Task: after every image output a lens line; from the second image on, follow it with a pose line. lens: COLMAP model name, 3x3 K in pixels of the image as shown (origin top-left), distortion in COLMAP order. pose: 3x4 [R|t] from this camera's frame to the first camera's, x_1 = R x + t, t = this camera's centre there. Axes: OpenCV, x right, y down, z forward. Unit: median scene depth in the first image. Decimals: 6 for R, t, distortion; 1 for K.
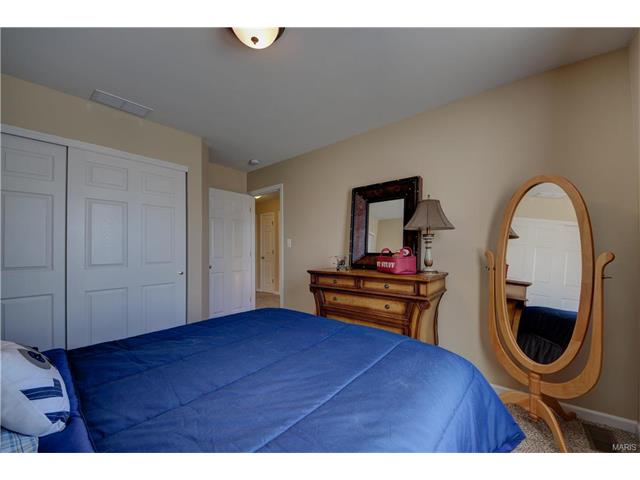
lens RADIAL K [[250.9, 0, 321.8], [0, 250.9, 245.1], [0, 0, 1]] dist [0.034710, -0.022529]
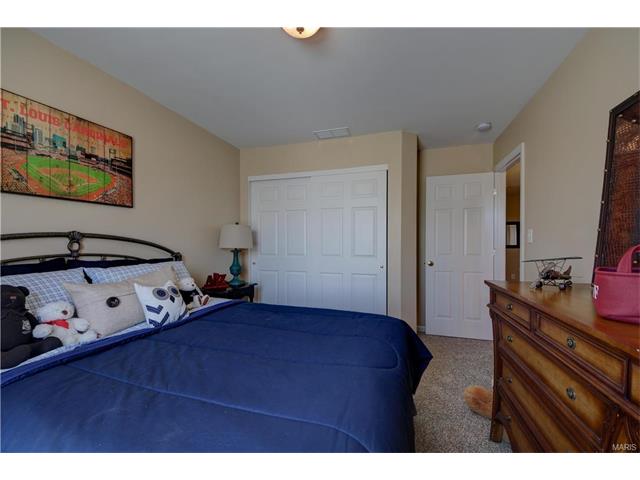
lens RADIAL K [[260.1, 0, 323.8], [0, 260.1, 246.8], [0, 0, 1]] dist [0.043703, -0.025994]
pose [[0.369986, 0.014183, -0.928929, 0.365148], [0.009070, 0.999781, 0.018877, 0.003695], [0.928993, -0.015410, 0.369776, 0.358899]]
